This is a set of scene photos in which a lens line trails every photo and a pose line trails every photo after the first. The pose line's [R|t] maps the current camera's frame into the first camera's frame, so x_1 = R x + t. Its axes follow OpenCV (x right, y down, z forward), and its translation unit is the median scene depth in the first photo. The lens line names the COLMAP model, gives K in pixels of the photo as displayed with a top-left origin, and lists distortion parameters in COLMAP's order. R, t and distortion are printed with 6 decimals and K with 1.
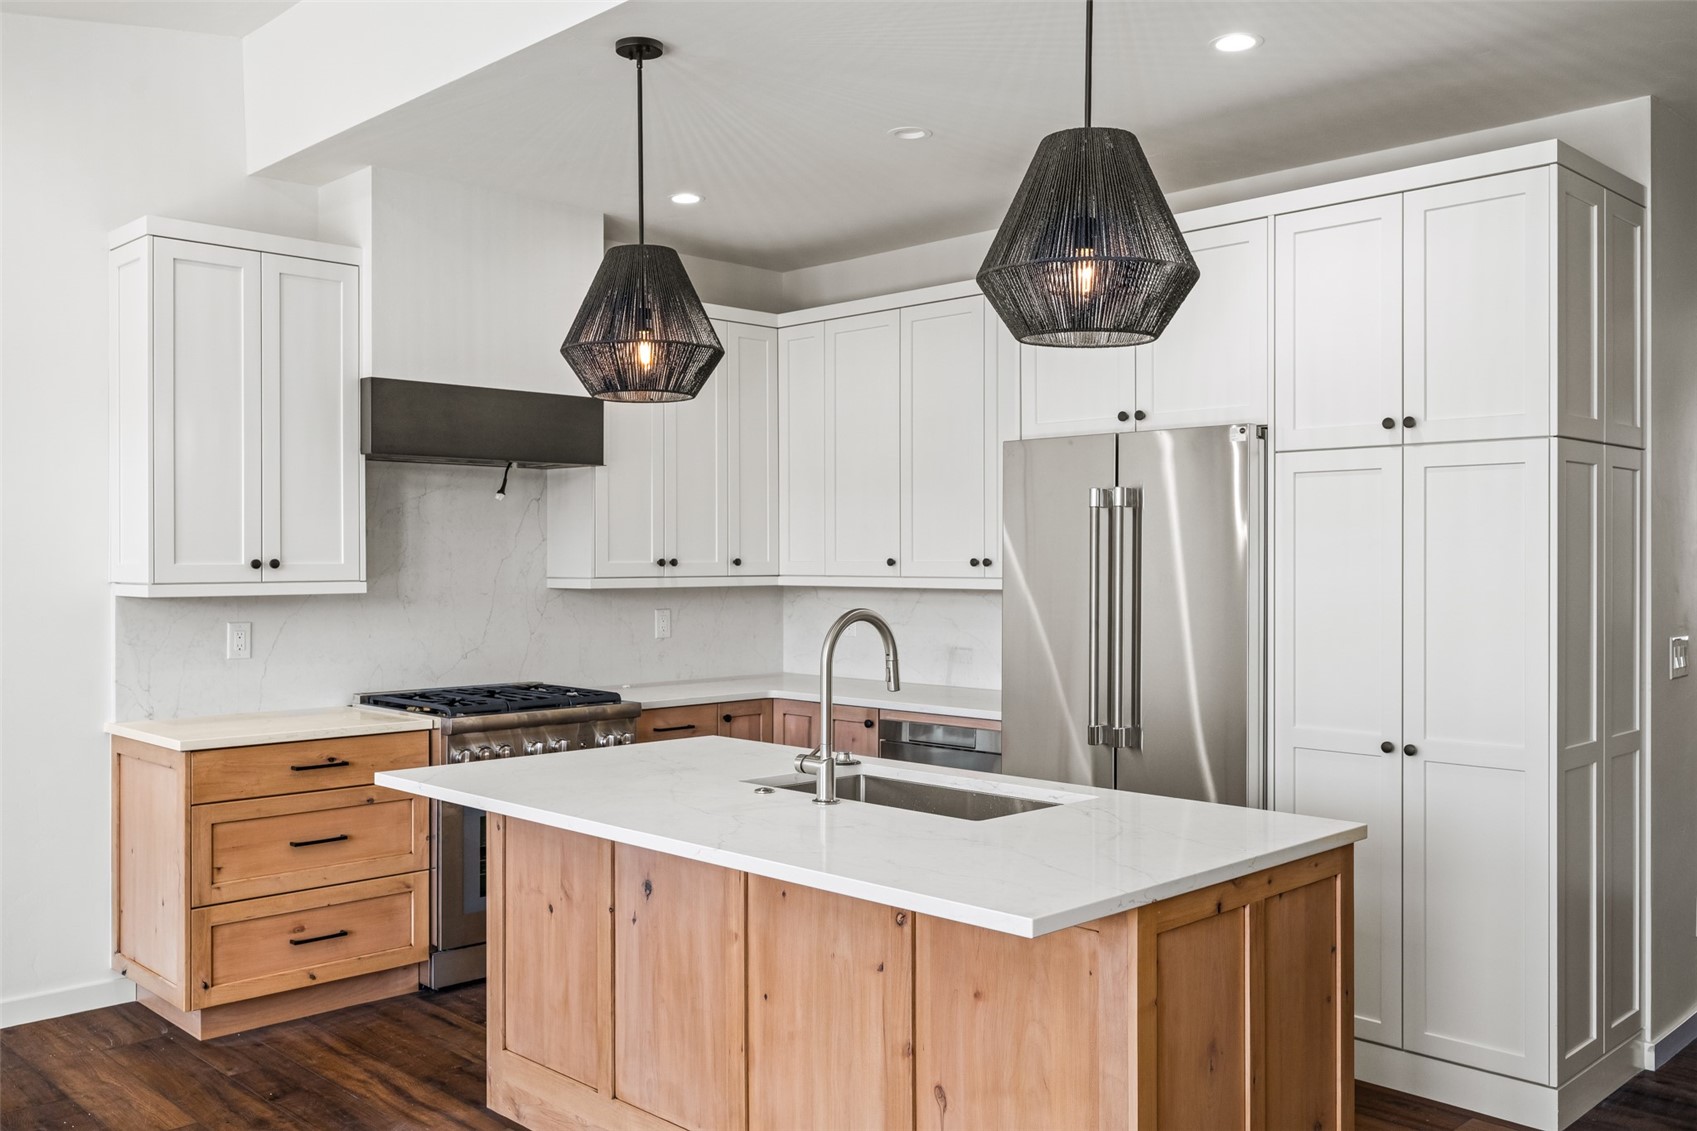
lens RADIAL K [[1455.6, 0, 848.5], [0, 1455.6, 565.5], [0, 0, 1]] dist [0.001497, 0.001929]
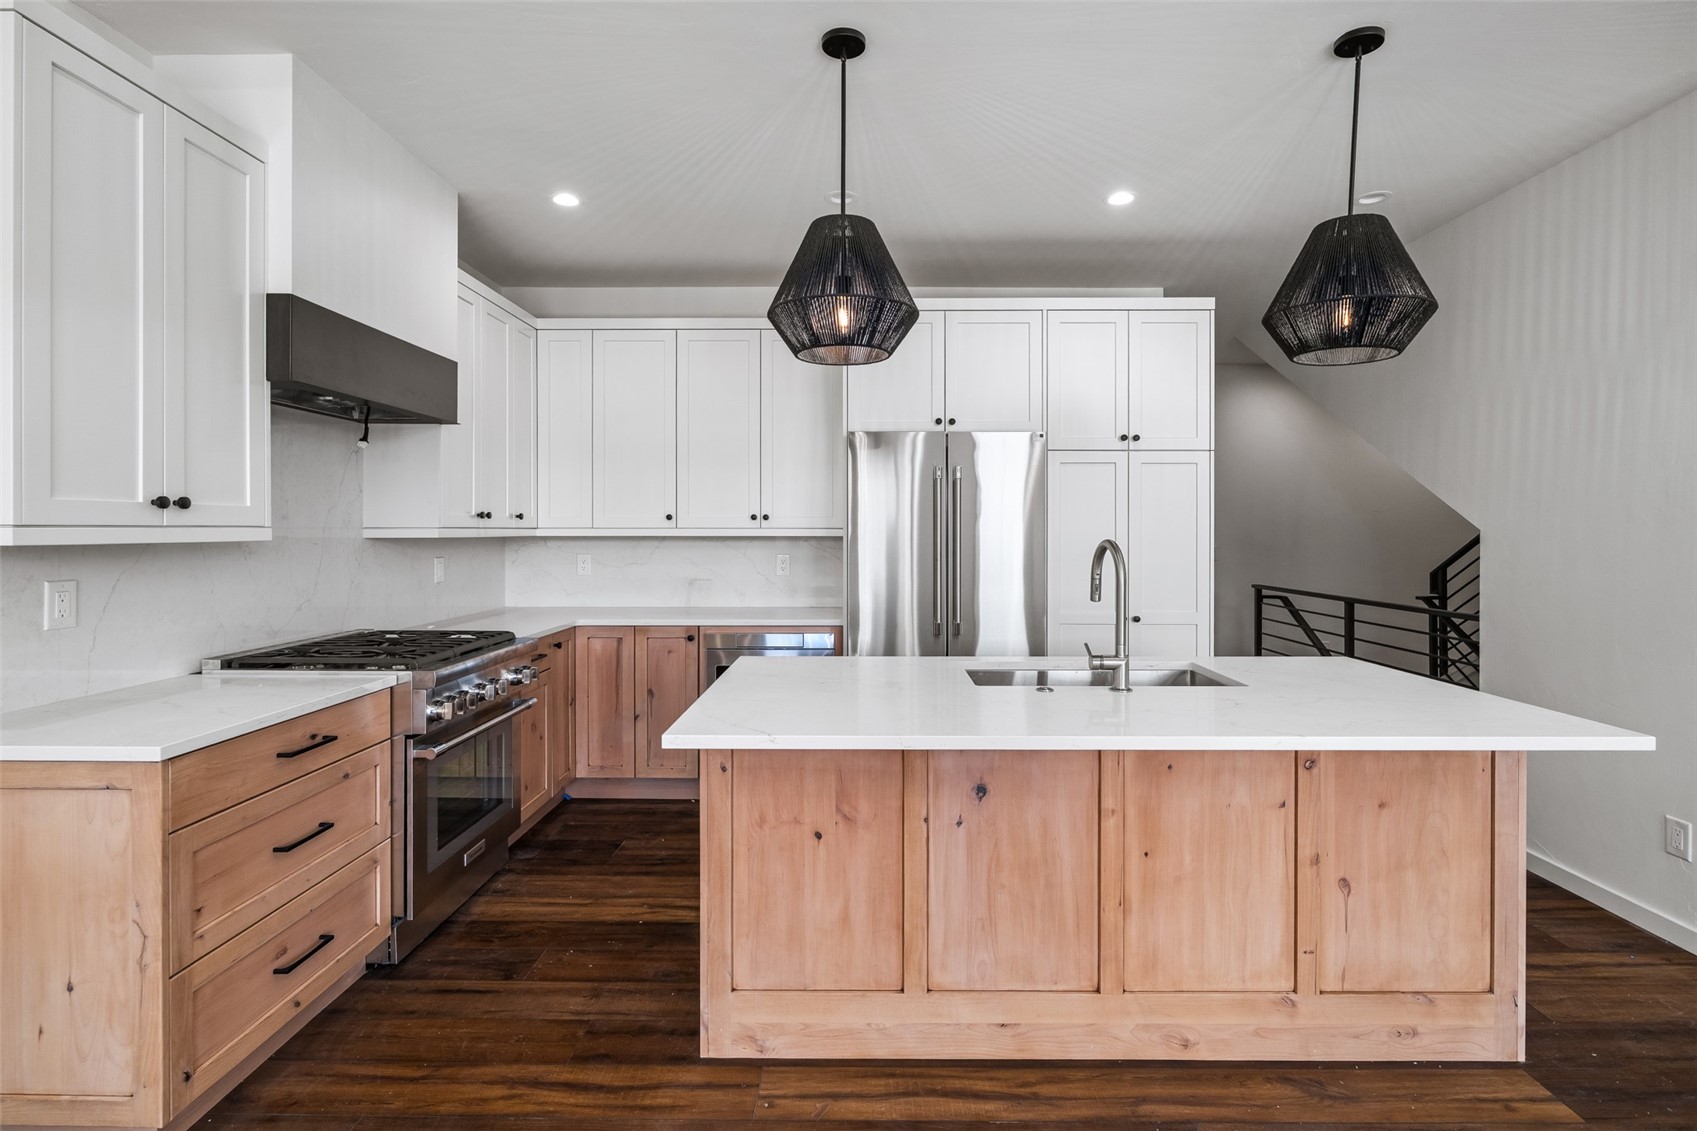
lens RADIAL K [[786.5, 0, 847.1], [0, 786.5, 532.8], [0, 0, 1]] dist [-0.002995, -0.000242]
pose [[0.706826, 0.000259, 0.707388, -0.488354], [0.001284, 0.999998, -0.001649, 0.018015], [-0.707387, 0.002074, 0.706824, 0.492385]]
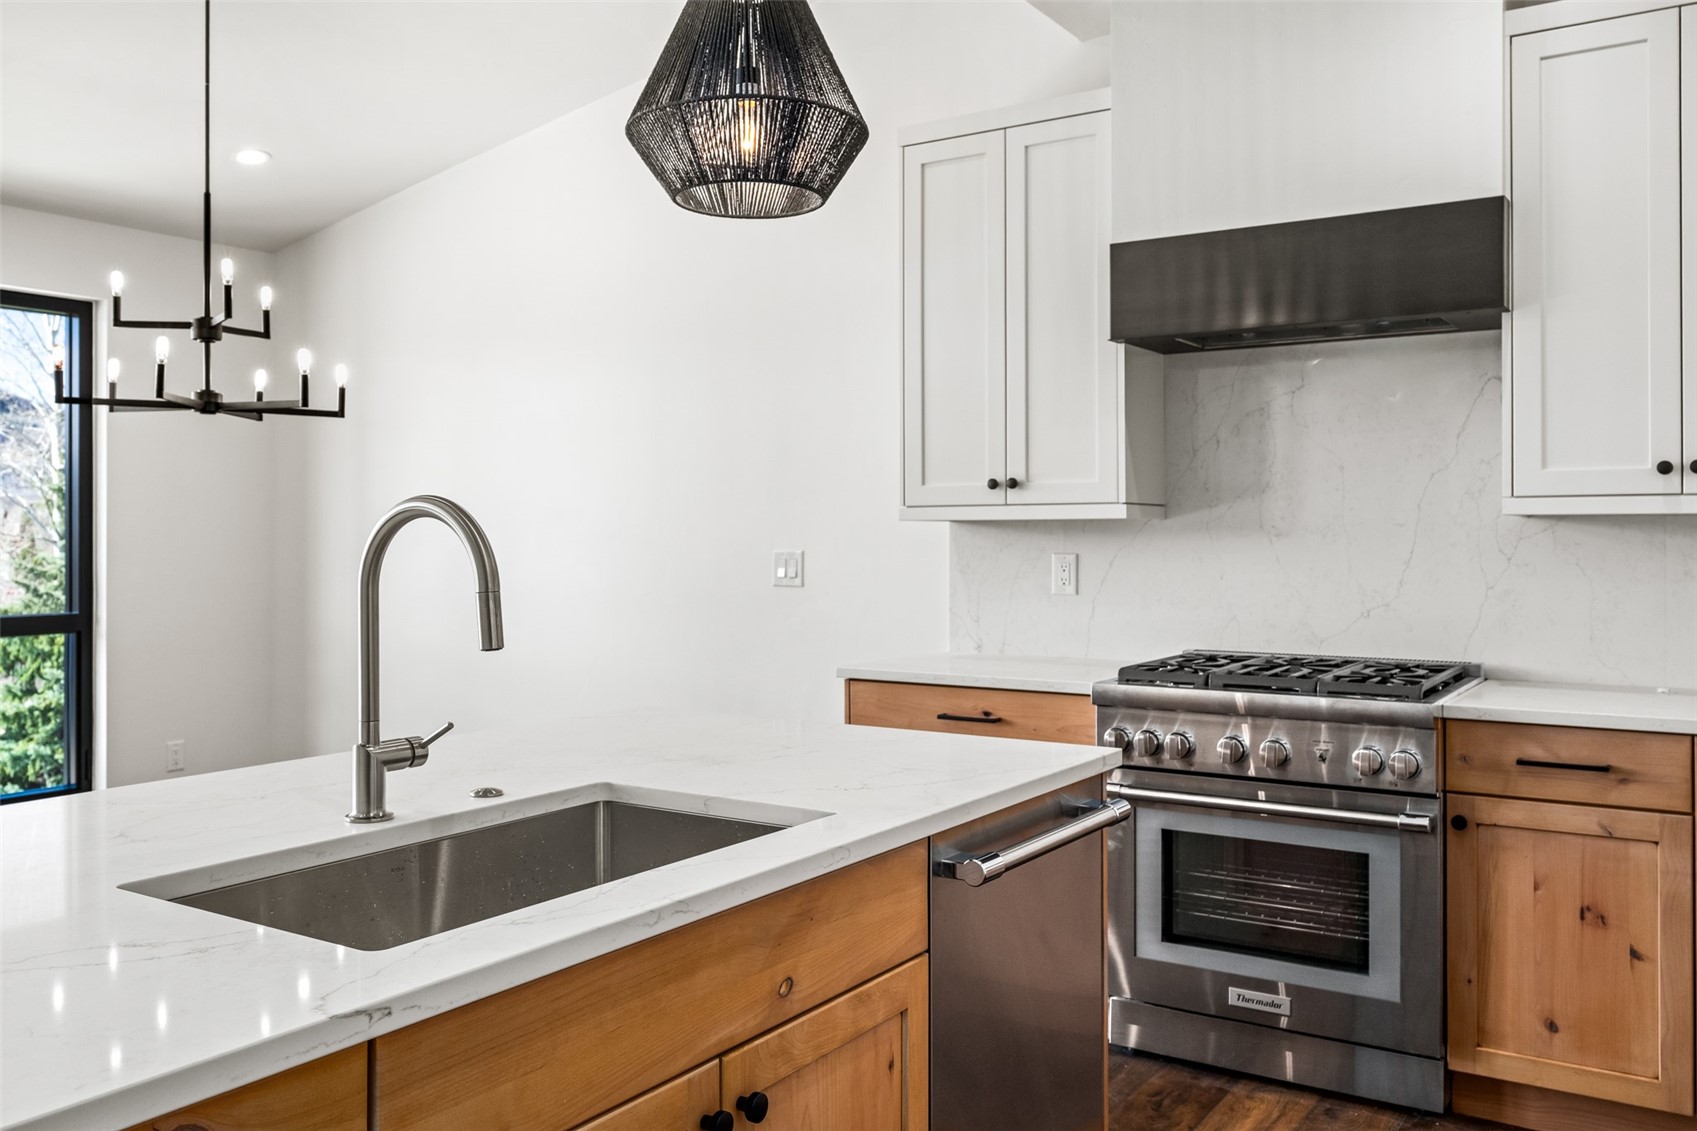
lens RADIAL K [[1372.8, 0, 735.9], [0, 1372.8, 535.9], [0, 0, 1]] dist [-0.002758, -0.000618]
pose [[0.193009, 0.001819, -0.981195, 0.416360], [-0.004610, 0.999989, 0.000947, 0.033429], [0.981186, 0.004341, 0.193015, 0.754141]]
